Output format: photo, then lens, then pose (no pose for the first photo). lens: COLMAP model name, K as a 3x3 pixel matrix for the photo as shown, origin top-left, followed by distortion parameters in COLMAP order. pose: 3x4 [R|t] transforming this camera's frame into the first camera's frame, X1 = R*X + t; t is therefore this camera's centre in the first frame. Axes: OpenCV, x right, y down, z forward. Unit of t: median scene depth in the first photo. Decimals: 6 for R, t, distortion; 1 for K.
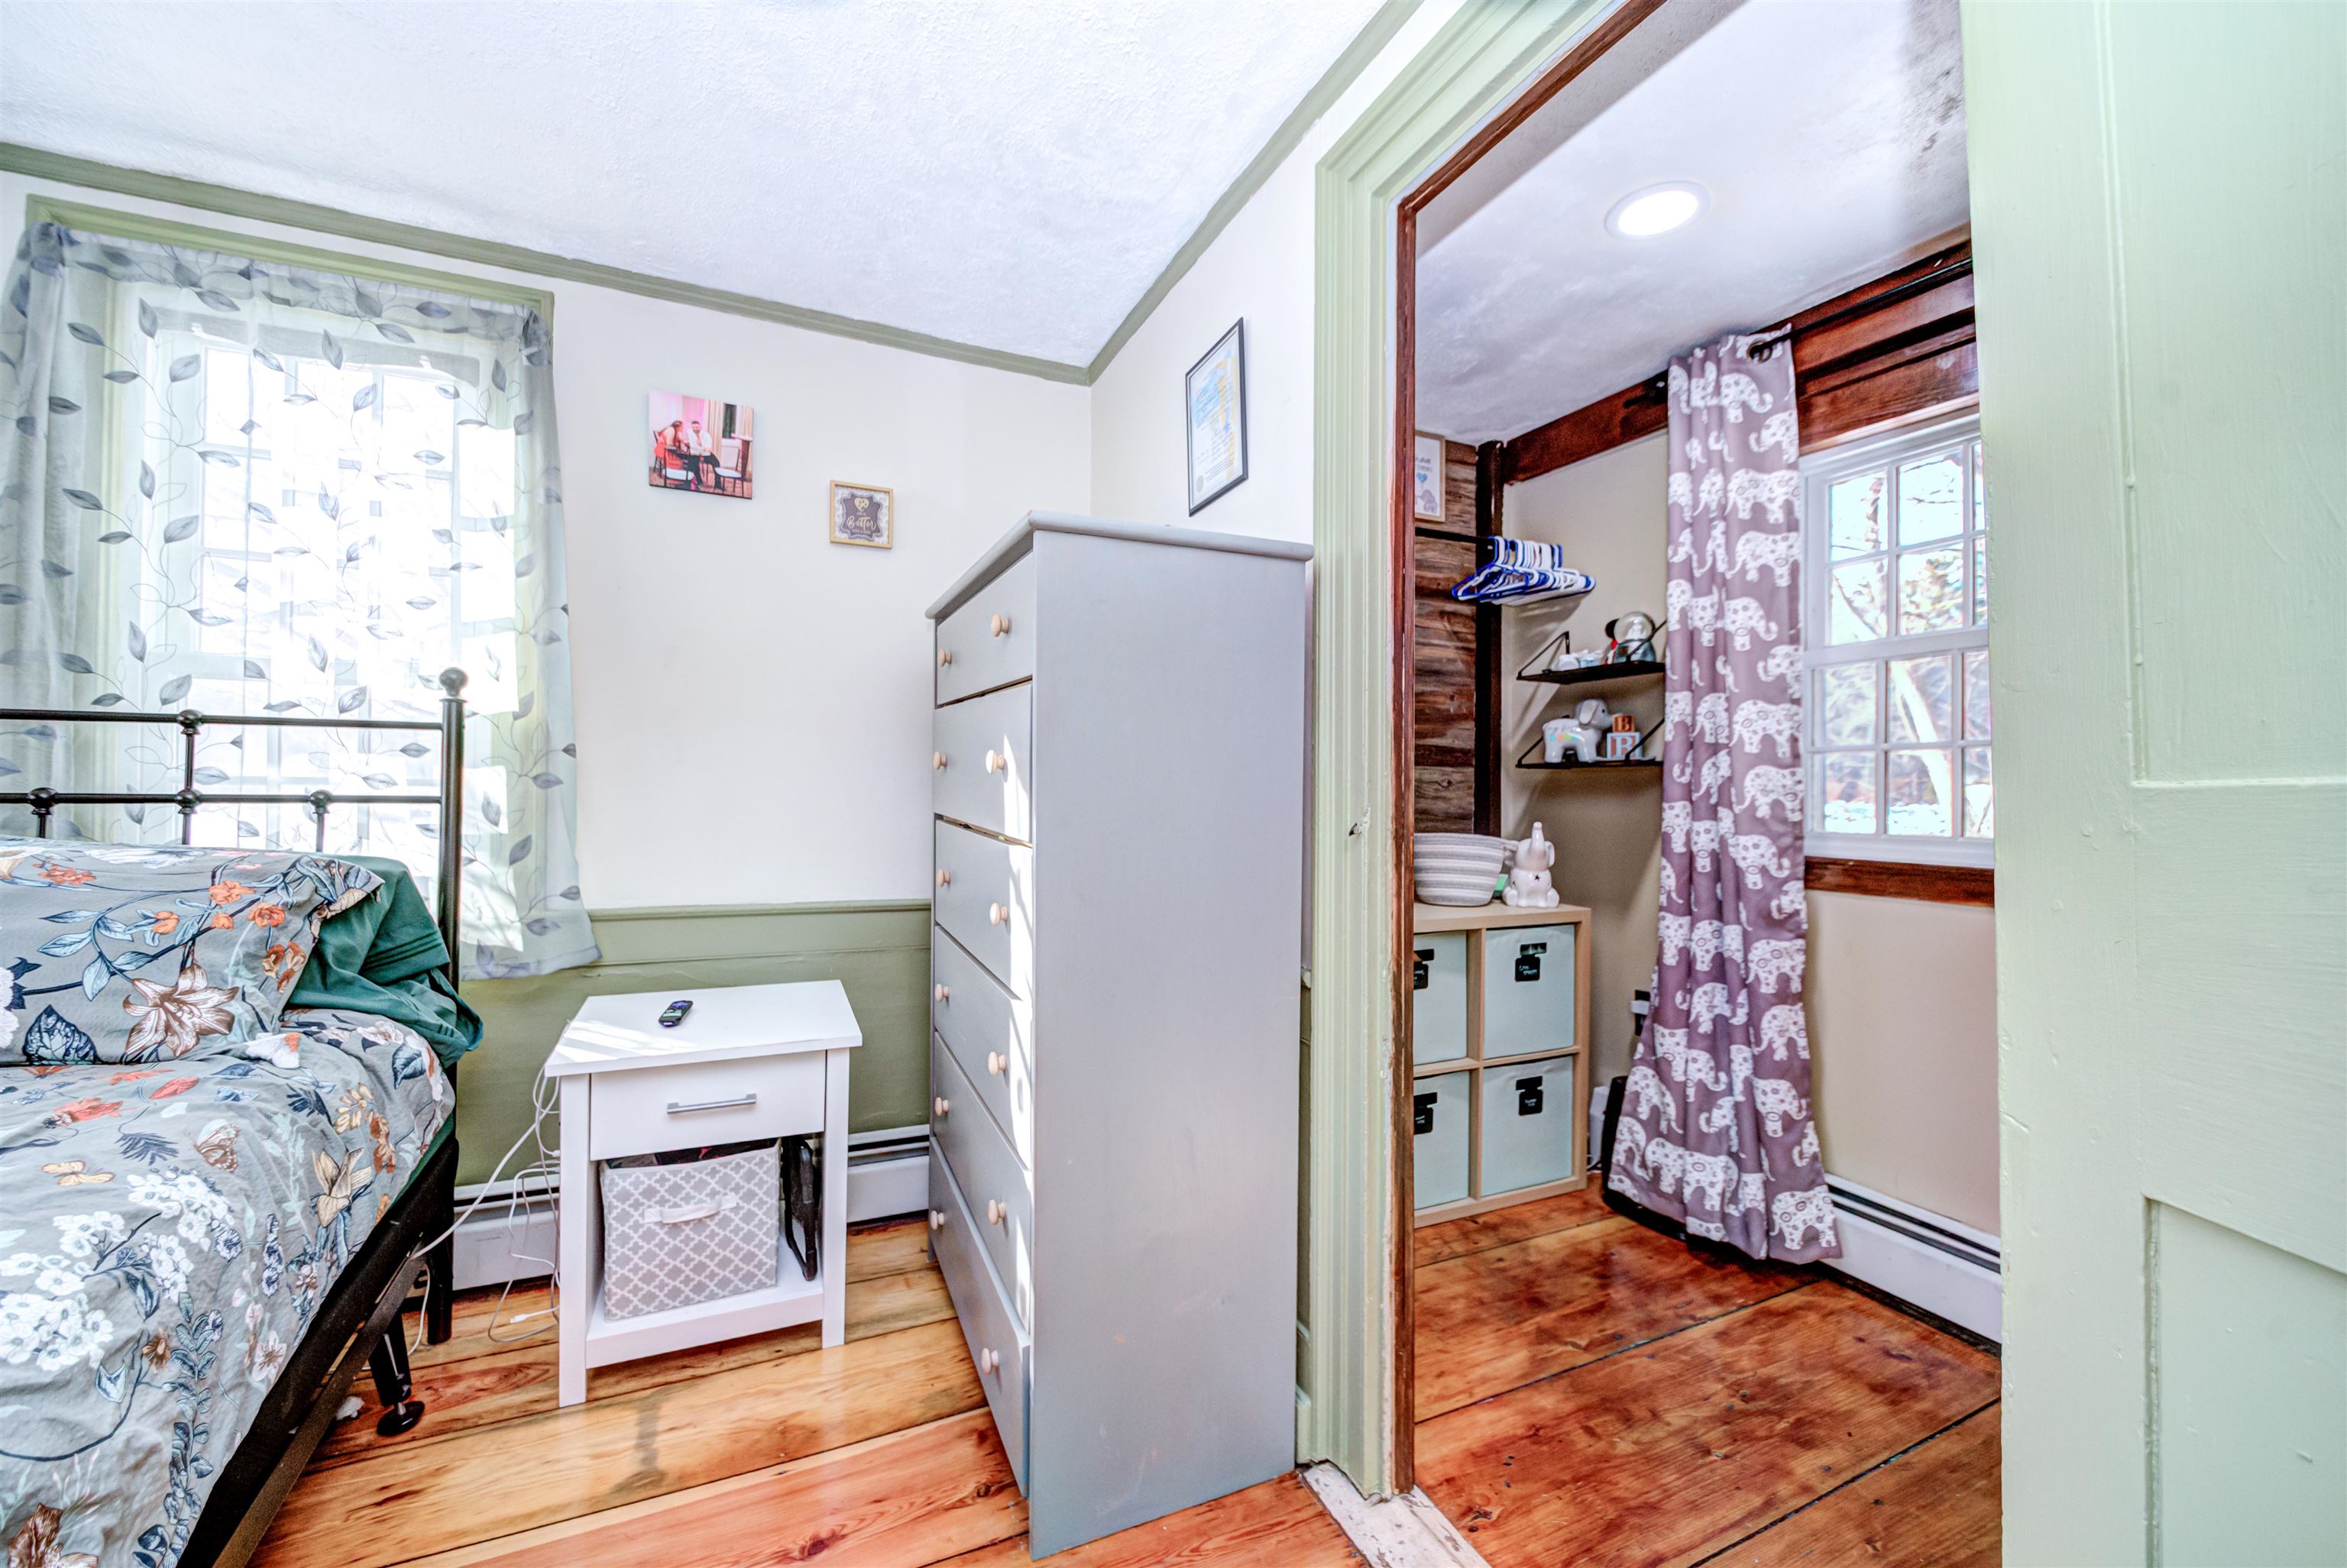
lens RADIAL K [[898.2, 0, 1151.5], [0, 898.2, 787.9], [0, 0, 1]] dist [0.001552, -0.004695]
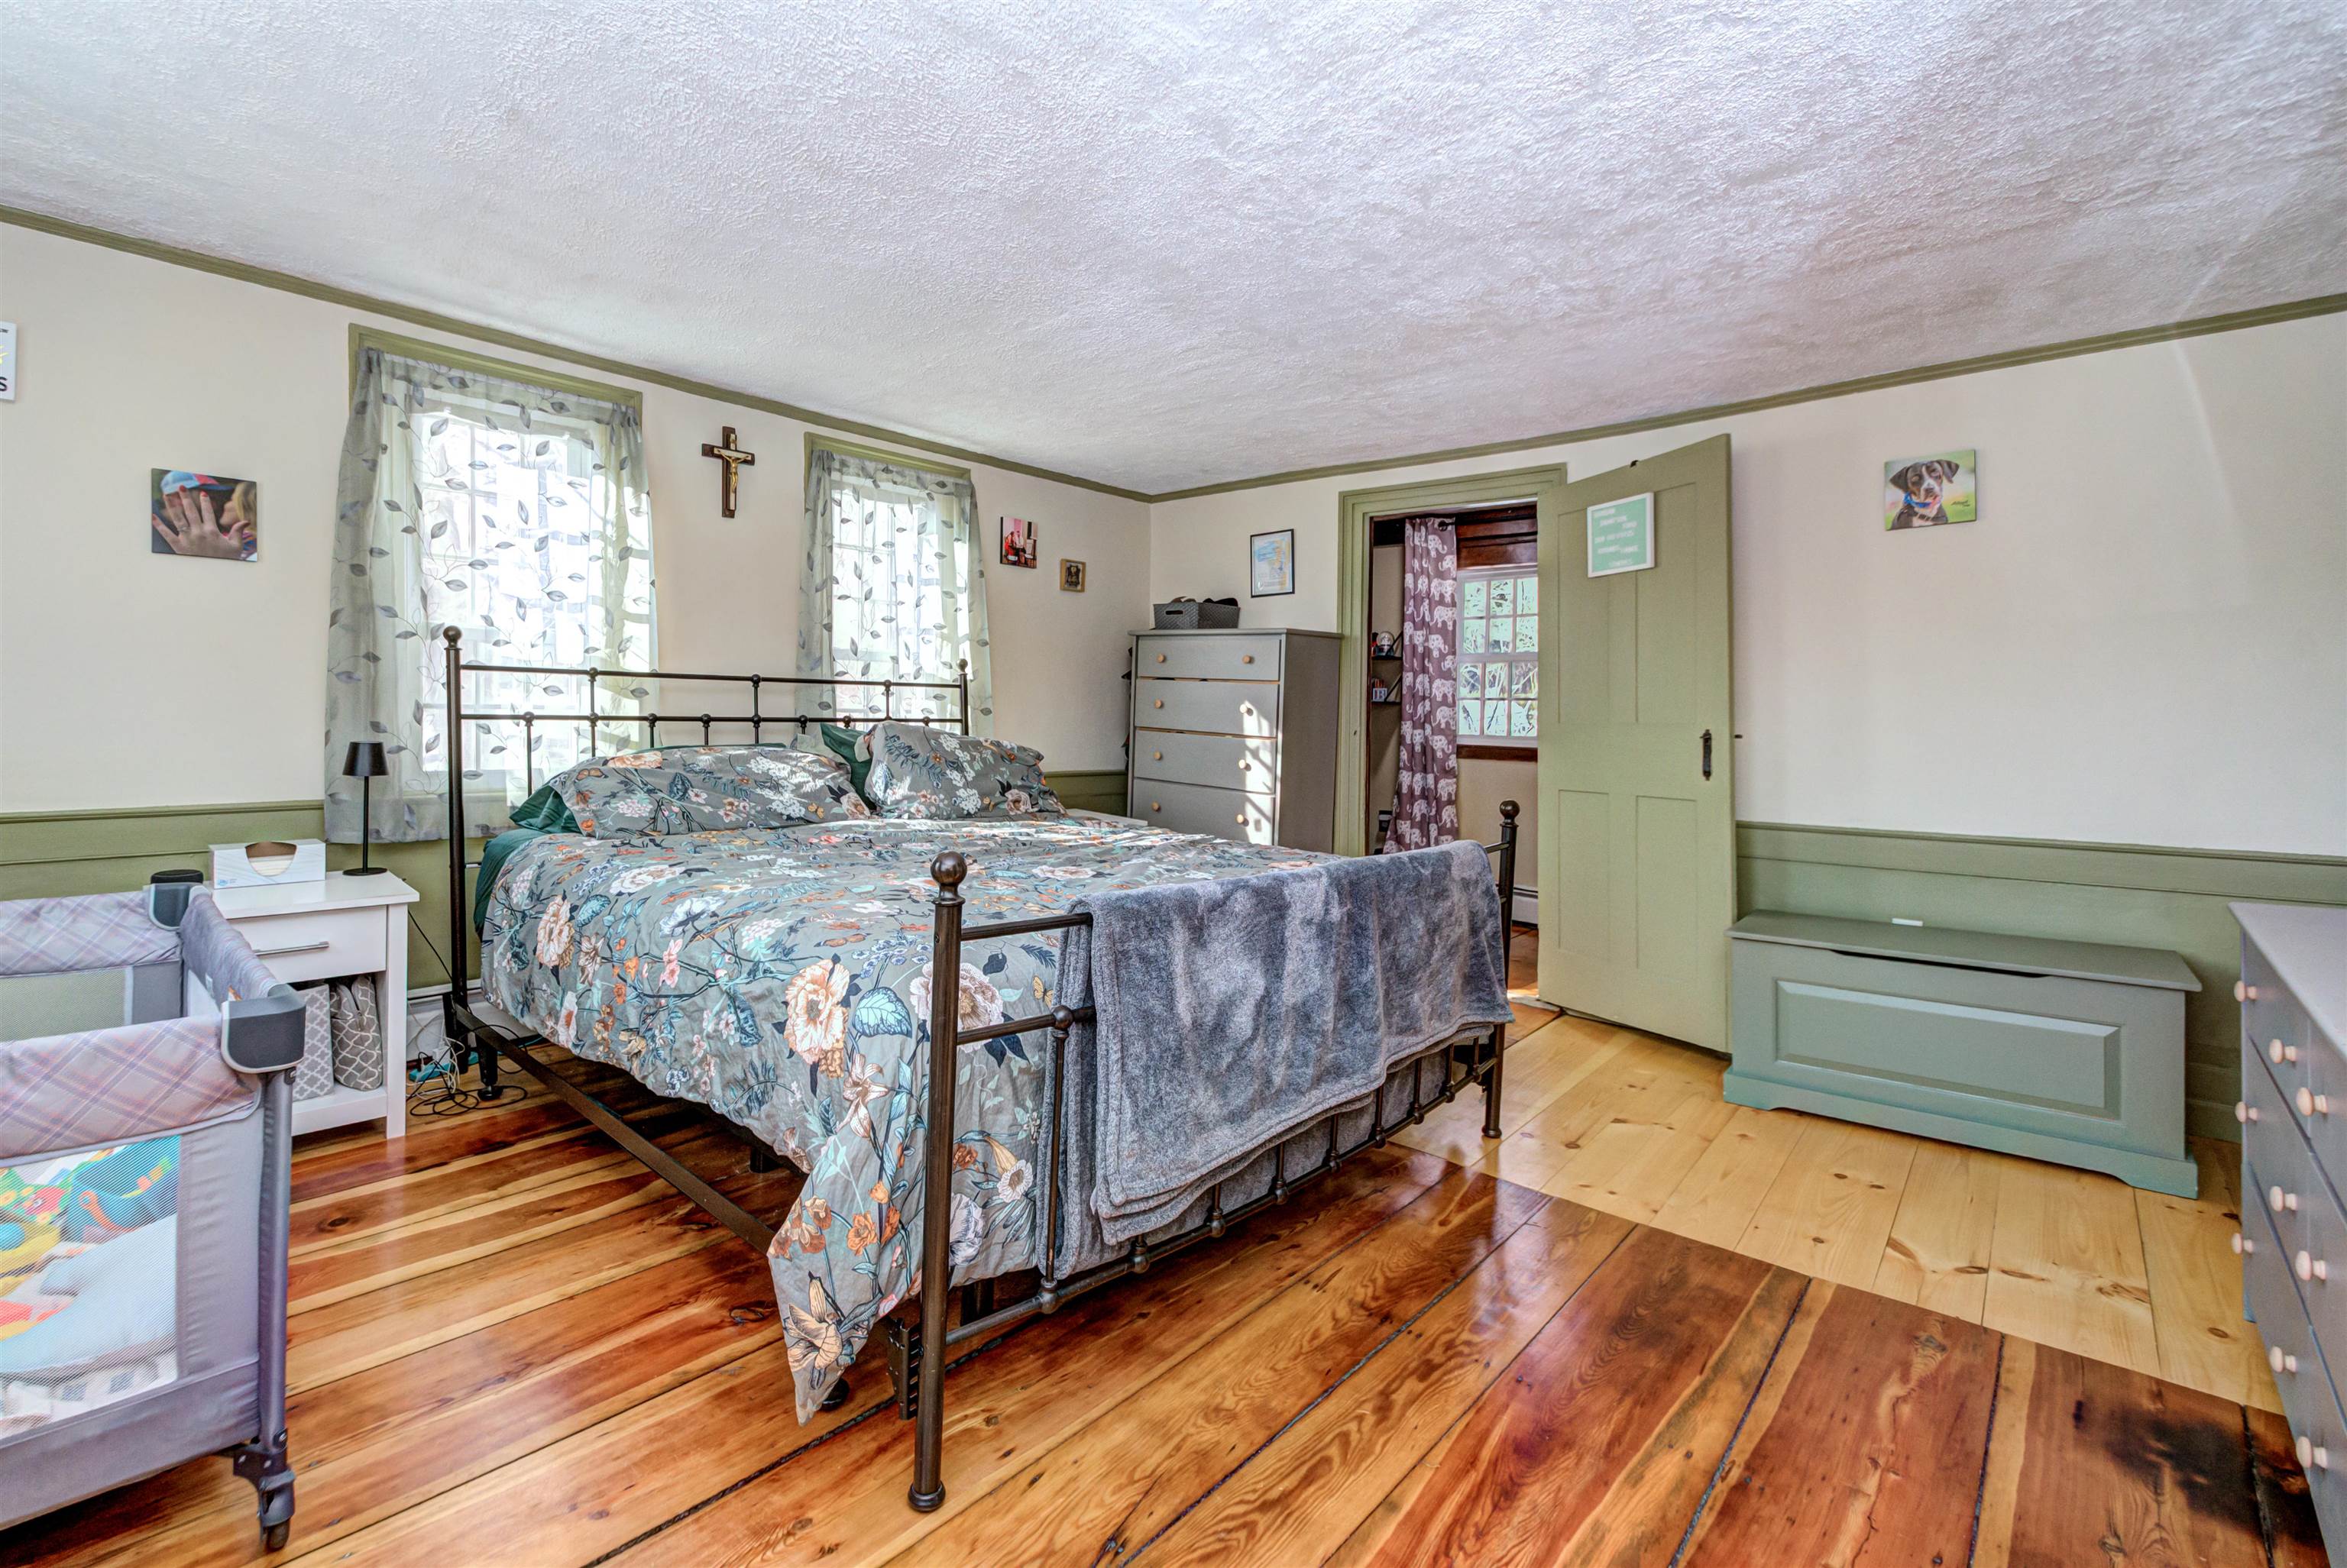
lens RADIAL K [[1075.1, 0, 1038.4], [0, 1075.1, 730.9], [0, 0, 1]] dist [0.004782, 0.000068]
pose [[0.934243, -0.002455, 0.356628, -1.400280], [-0.008506, 0.999538, 0.029163, -0.035473], [-0.356535, -0.030279, 0.933791, -1.341946]]
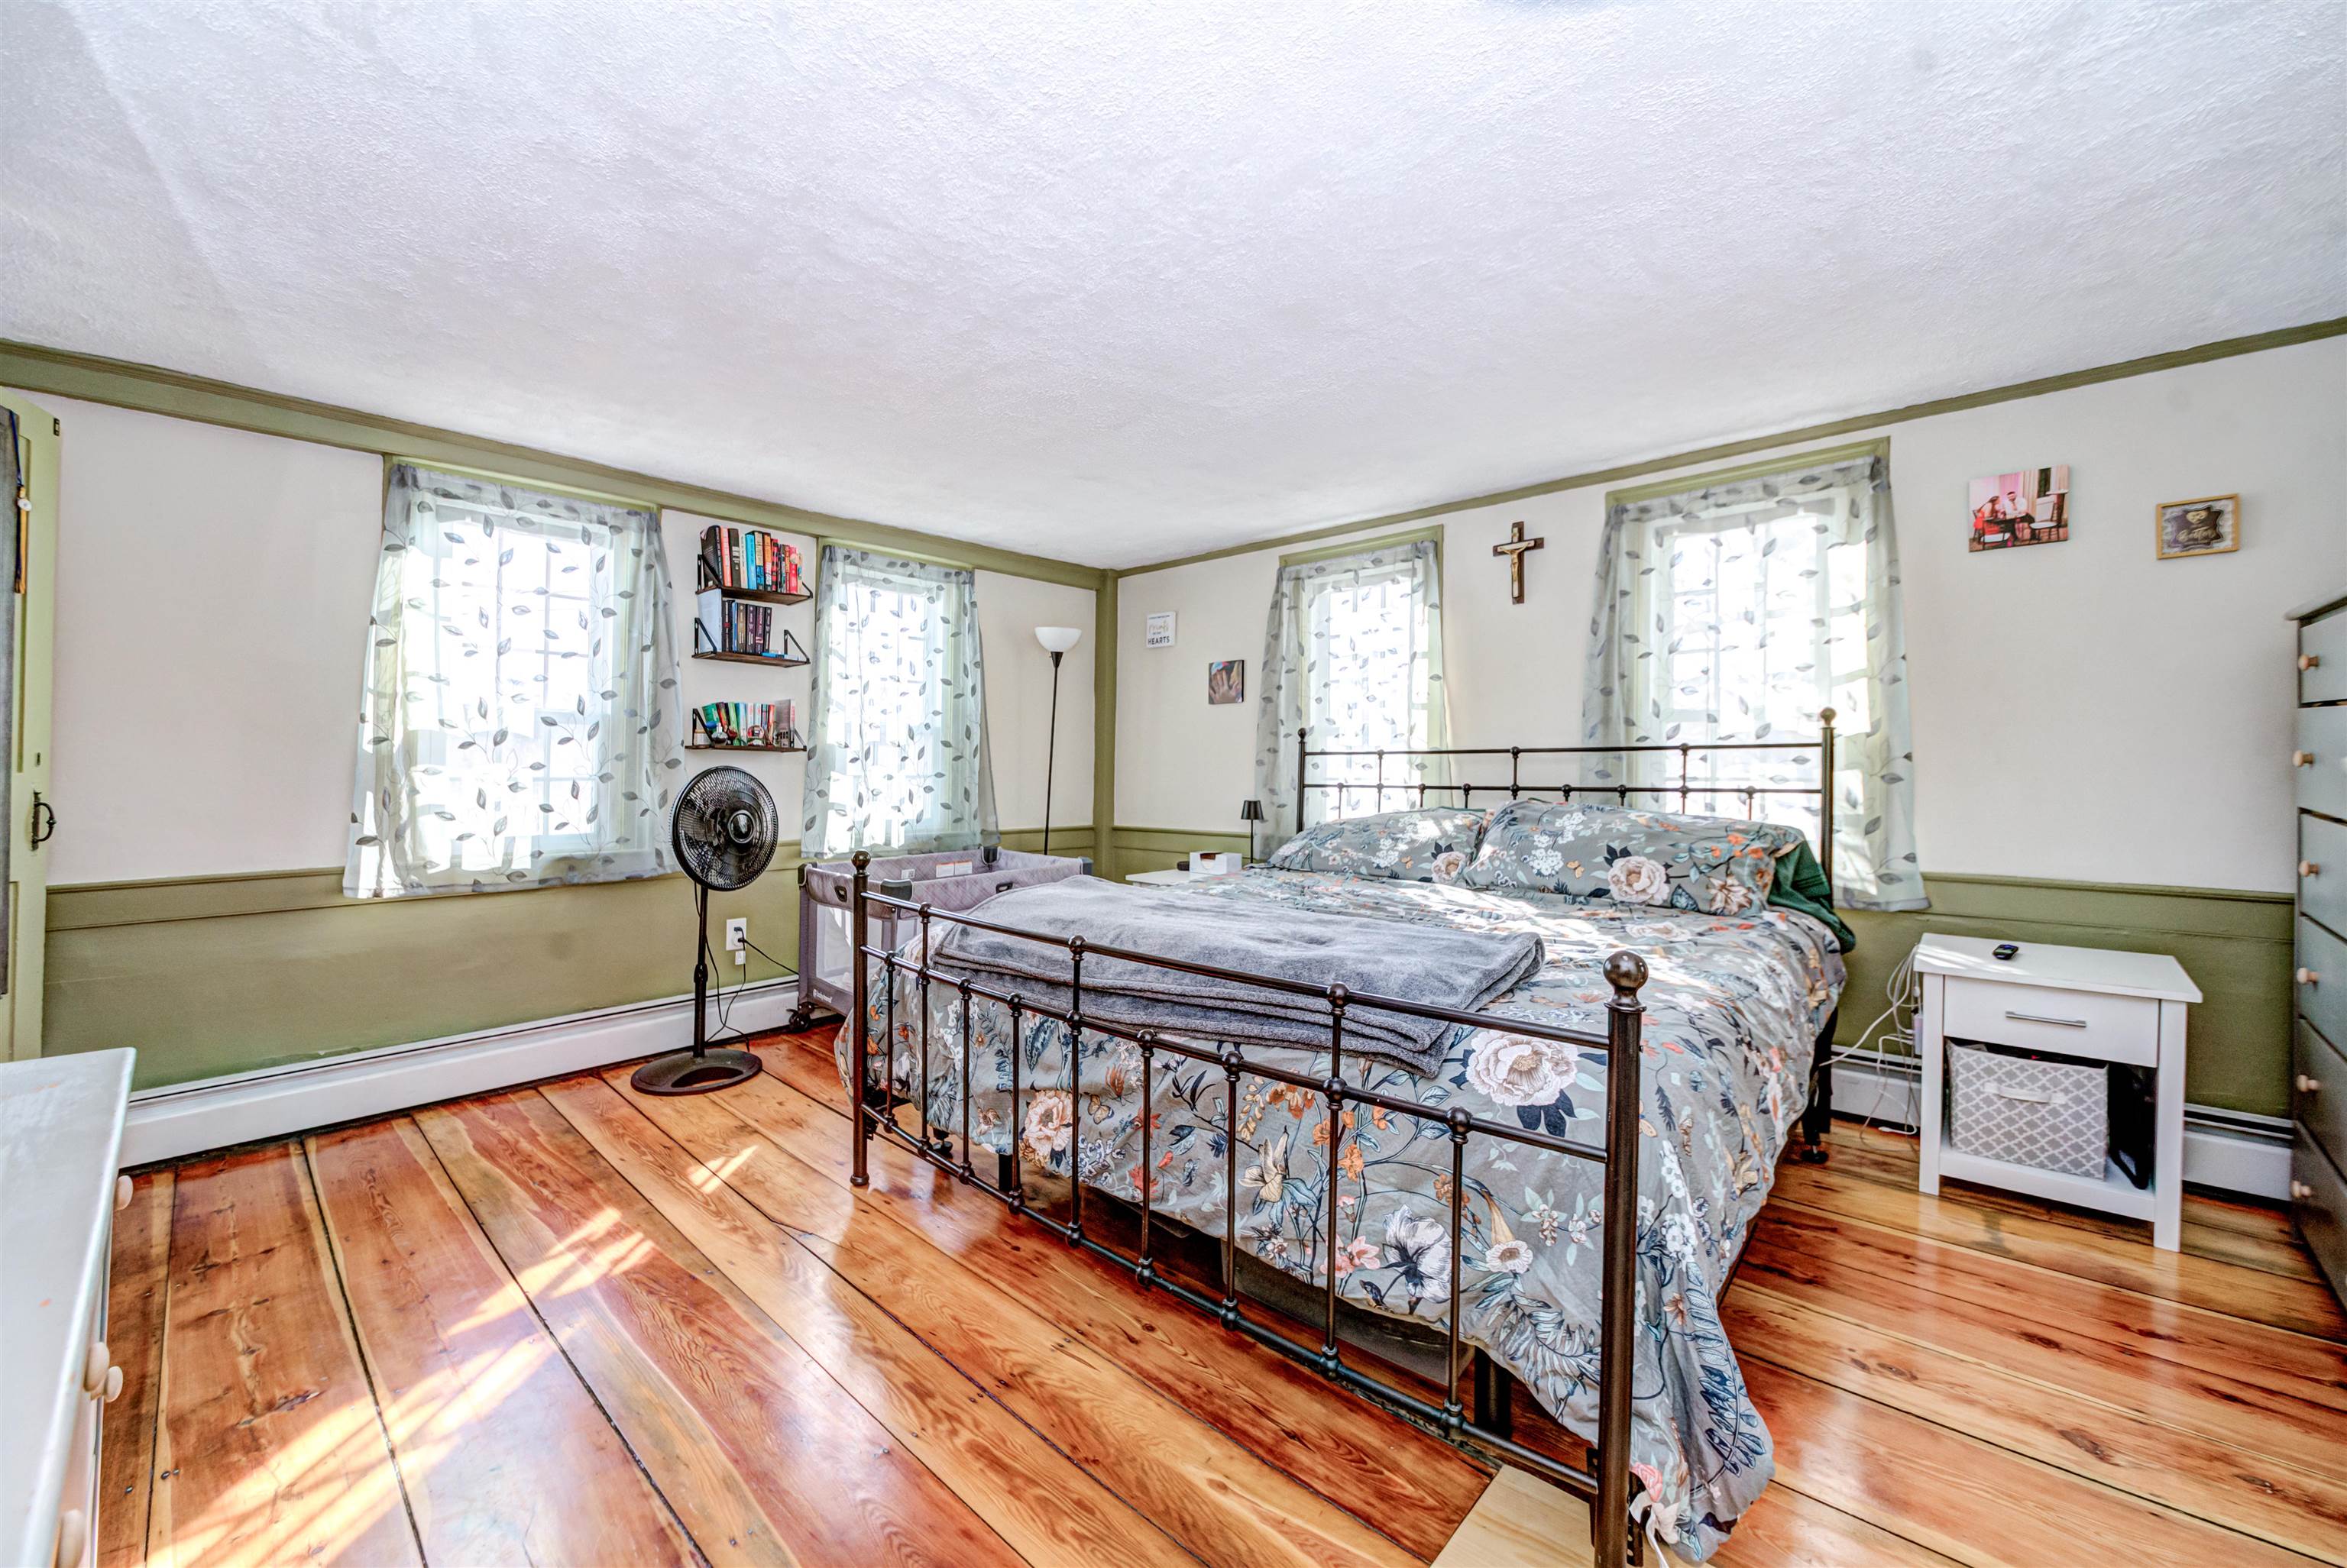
lens RADIAL K [[898.2, 0, 1182.9], [0, 898.2, 784.4], [0, 0, 1]] dist [0.001552, -0.004695]
pose [[0.397501, -0.001671, -0.917600, 0.194157], [0.010322, 0.999943, 0.002650, -0.013707], [0.917544, -0.010525, 0.397496, -0.604772]]
